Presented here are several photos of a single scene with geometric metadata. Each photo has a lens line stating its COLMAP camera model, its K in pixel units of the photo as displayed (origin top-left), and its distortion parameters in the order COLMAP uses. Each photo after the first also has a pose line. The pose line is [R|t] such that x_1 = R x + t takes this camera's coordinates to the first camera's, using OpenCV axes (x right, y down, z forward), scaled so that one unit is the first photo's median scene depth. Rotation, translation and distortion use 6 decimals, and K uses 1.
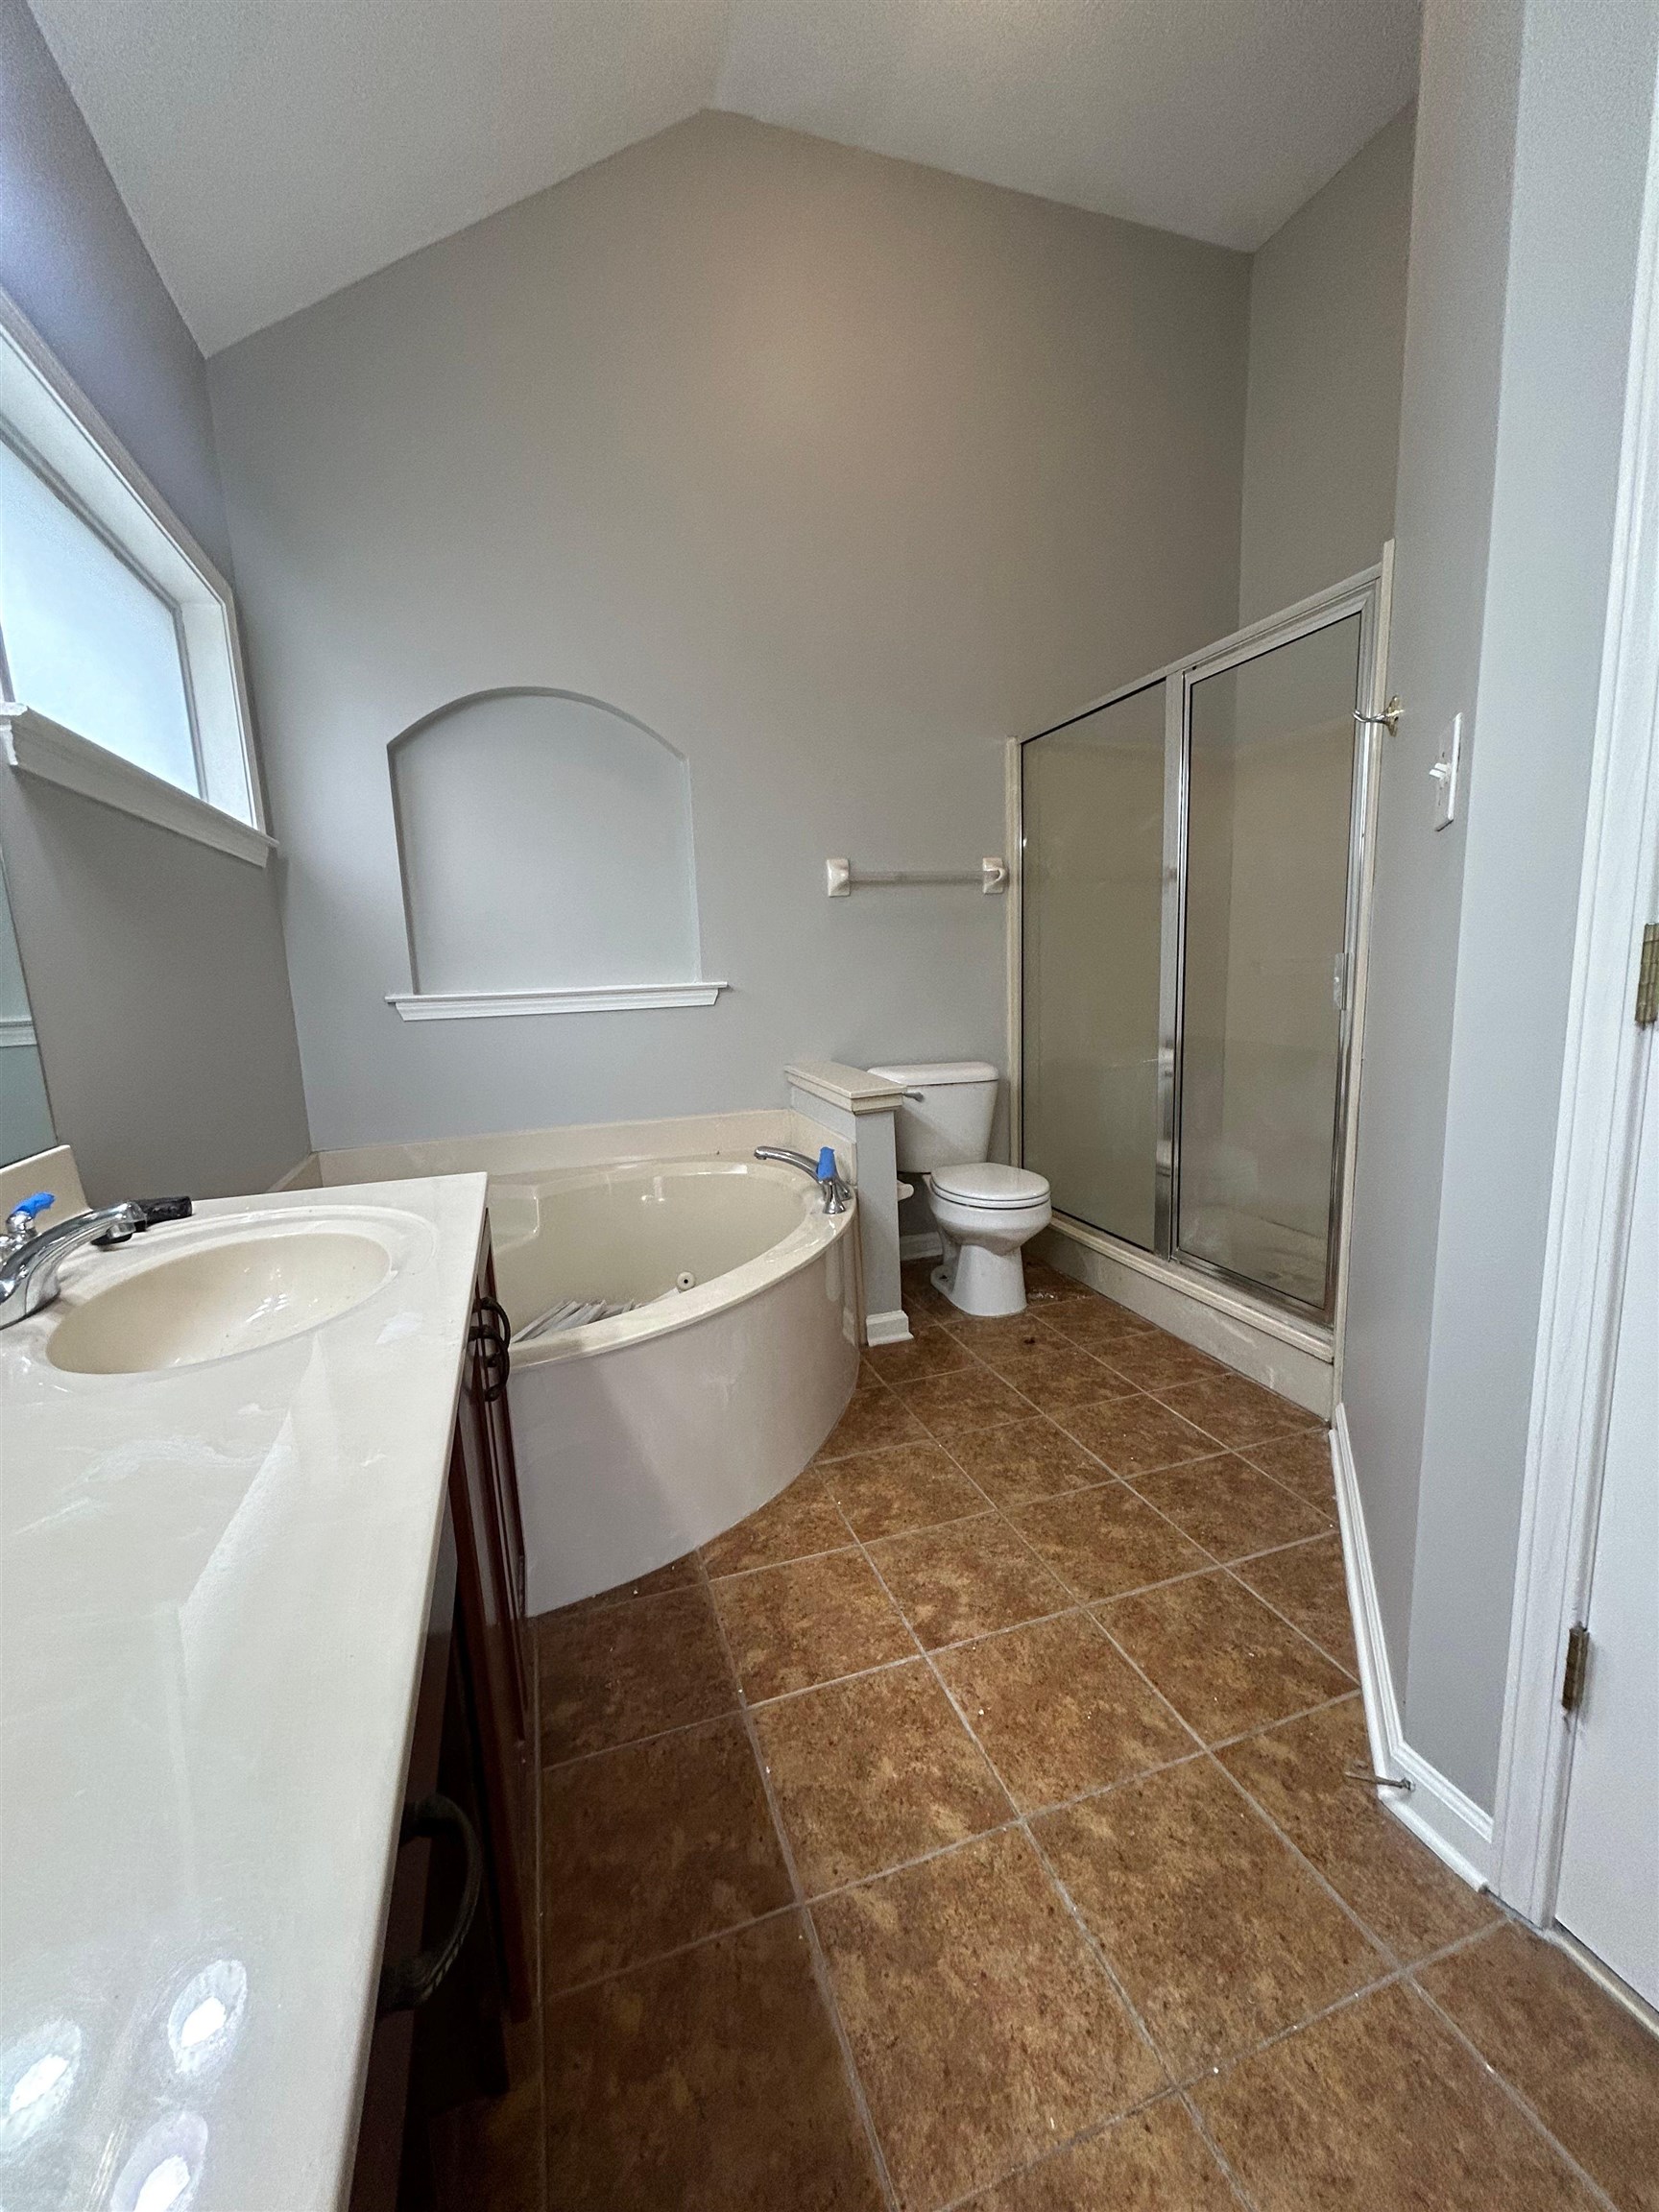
lens RADIAL K [[890.0, 0, 835.8], [0, 890.0, 1099.7], [0, 0, 1]] dist [0.000848, 0.000949]
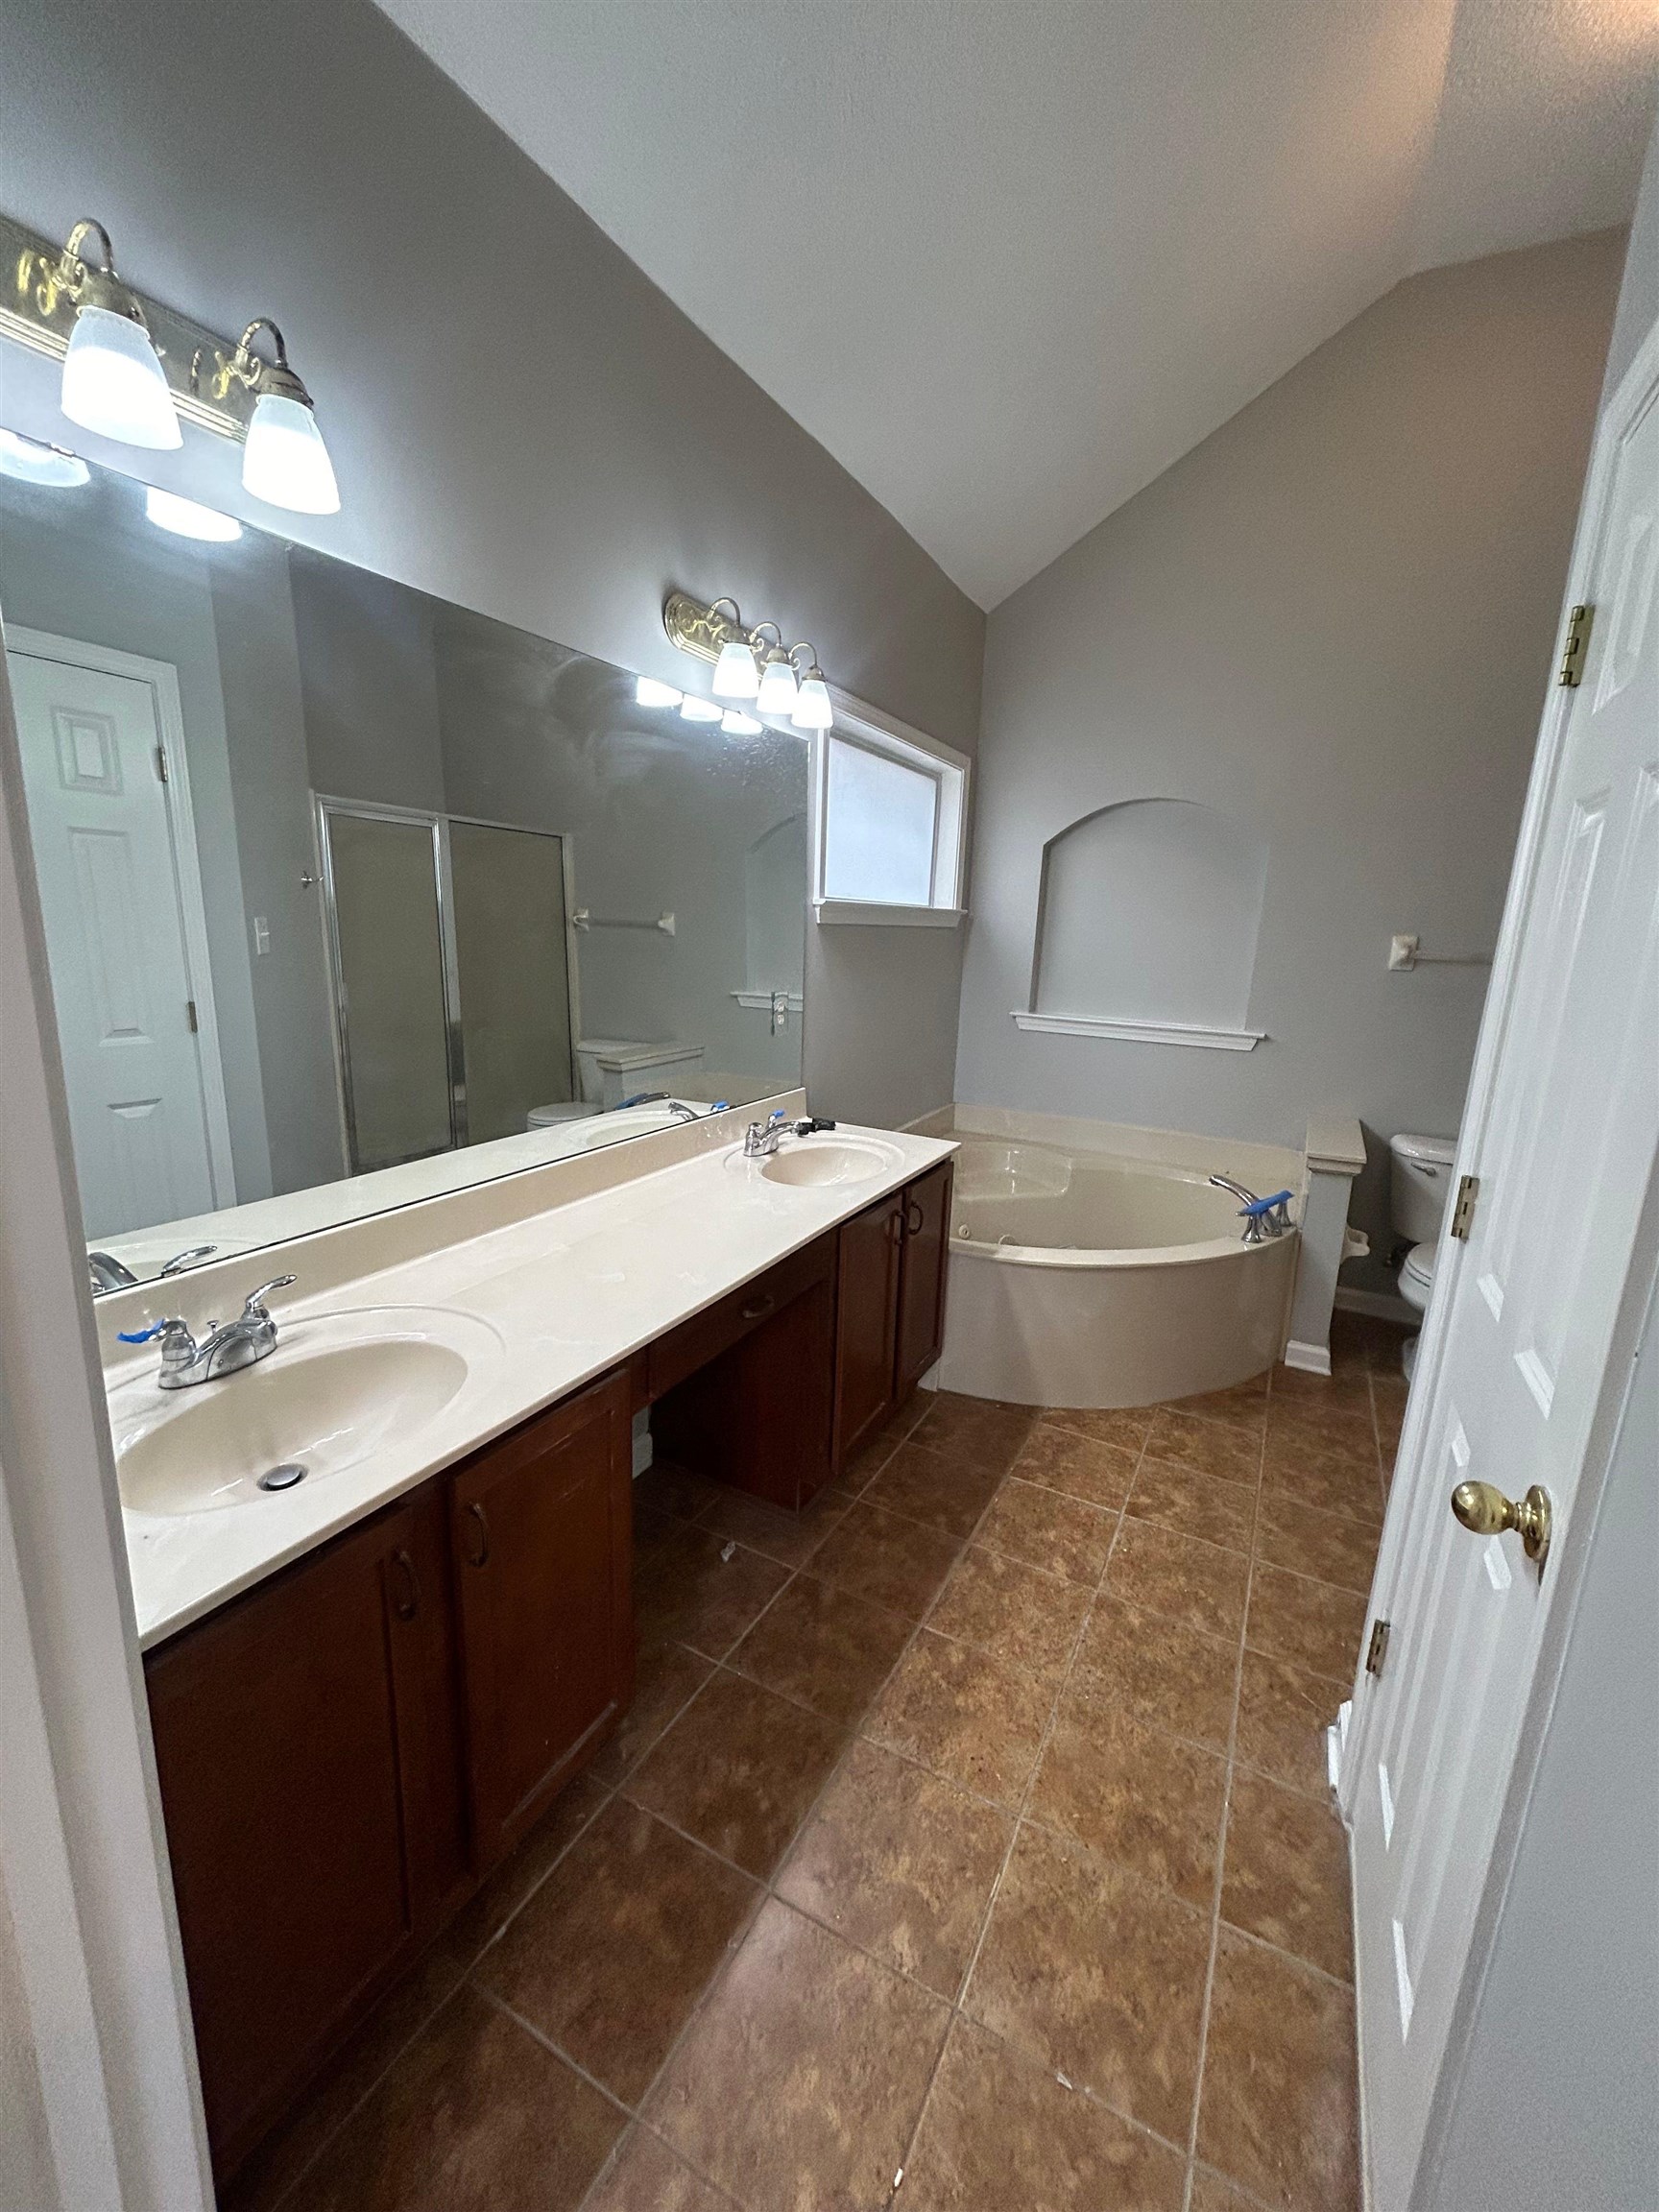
lens RADIAL K [[890.0, 0, 836.5], [0, 890.0, 1106.4], [0, 0, 1]] dist [0.000848, 0.000949]
pose [[0.679673, 0.214555, -0.701435, 0.632006], [-0.179705, 0.975829, 0.124356, -0.156624], [0.711161, 0.041530, 0.701801, -0.427054]]
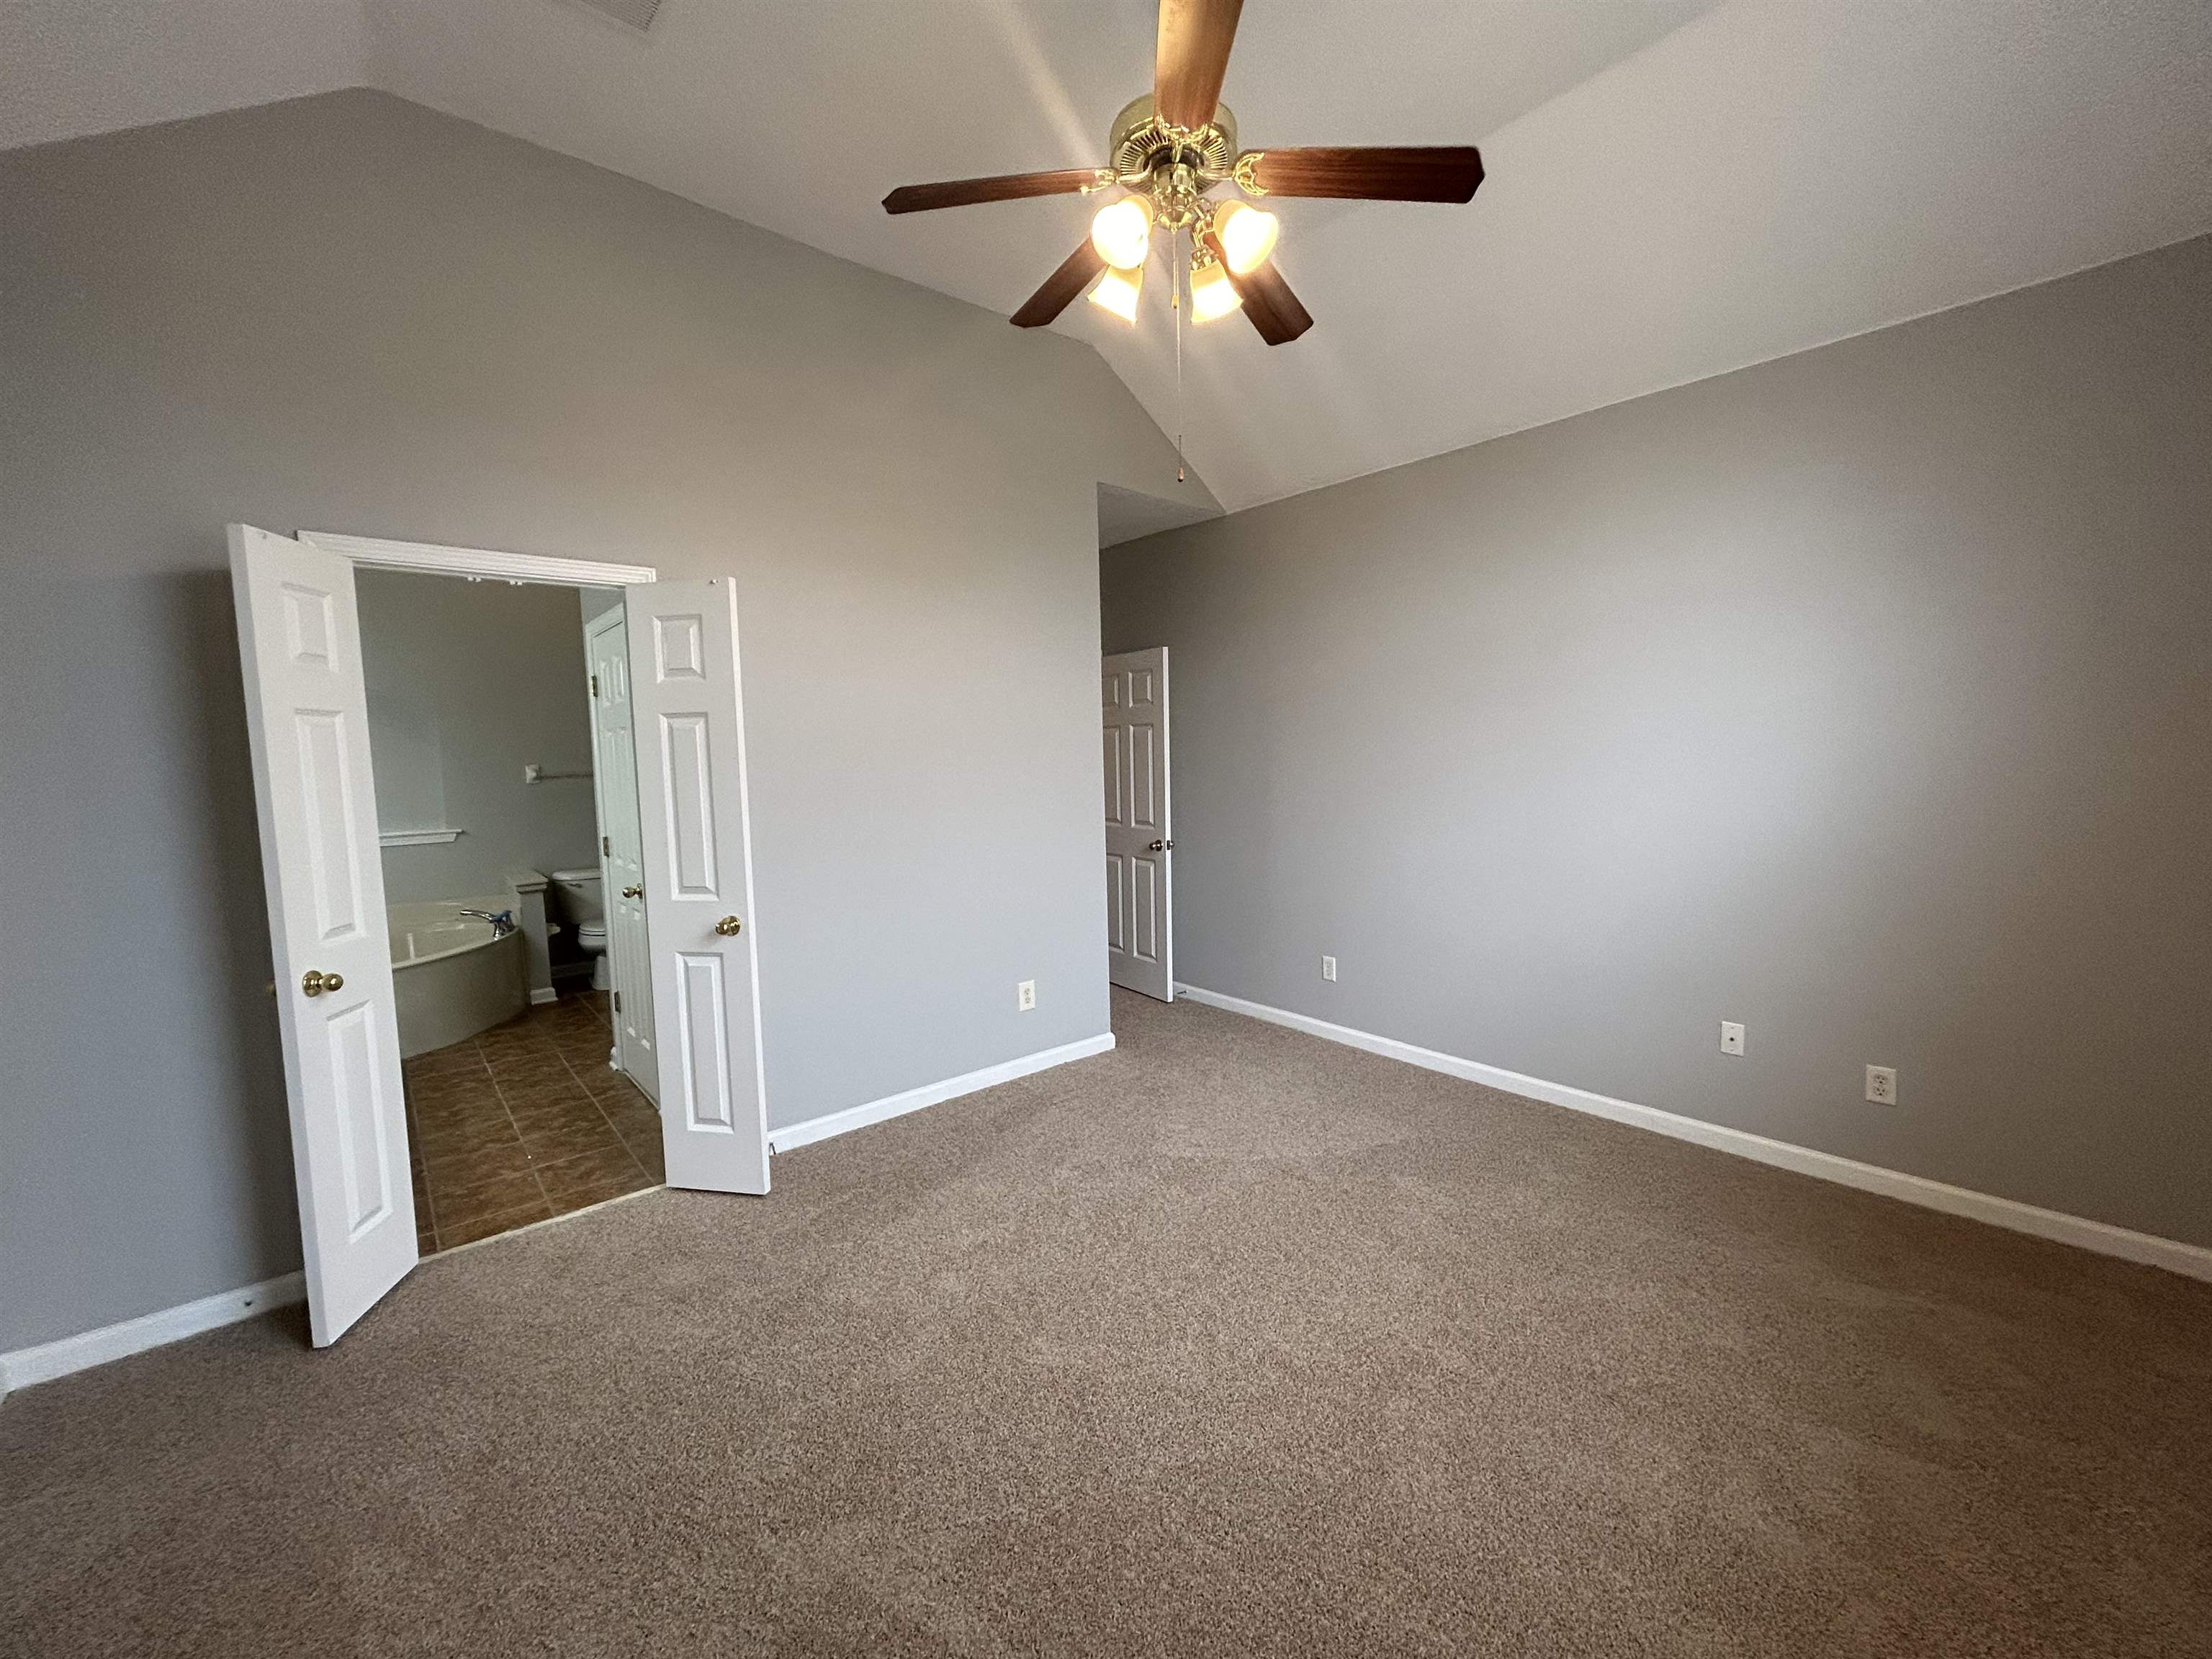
lens RADIAL K [[890.0, 0, 1107.0], [0, 890.0, 830.9], [0, 0, 1]] dist [0.000848, 0.000949]
pose [[0.932440, -0.017367, 0.360907, 0.897399], [0.045081, 0.996631, -0.068512, 0.121326], [-0.358501, 0.080153, 0.930082, -2.397462]]
